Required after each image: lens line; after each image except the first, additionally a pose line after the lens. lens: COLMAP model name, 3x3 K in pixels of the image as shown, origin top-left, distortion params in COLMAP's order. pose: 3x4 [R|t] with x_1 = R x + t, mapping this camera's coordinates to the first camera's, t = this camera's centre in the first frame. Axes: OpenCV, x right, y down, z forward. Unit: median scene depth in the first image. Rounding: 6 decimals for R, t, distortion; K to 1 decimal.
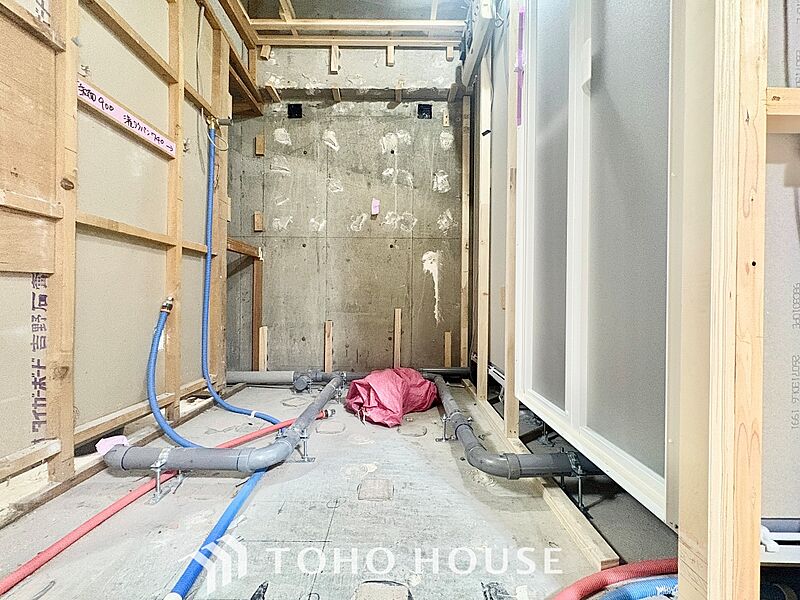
lens RADIAL K [[318.6, 0, 399.1], [0, 318.6, 298.7], [0, 0, 1]] dist [-0.001162, 0.000642]
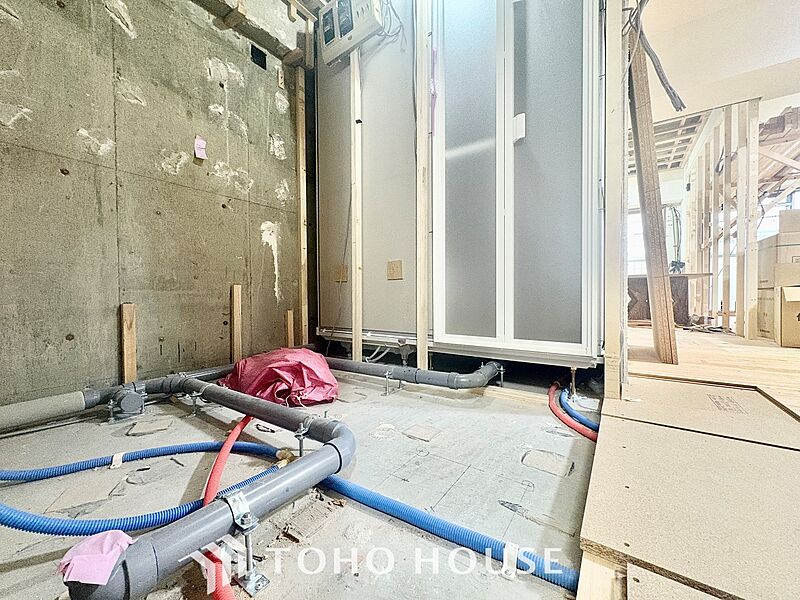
lens RADIAL K [[318.6, 0, 396.9], [0, 318.6, 299.4], [0, 0, 1]] dist [-0.001162, 0.000642]
pose [[0.576262, -0.025231, 0.816876, -0.427392], [0.010165, 0.999667, 0.023706, 0.051873], [-0.817202, -0.005358, 0.576327, 0.193610]]
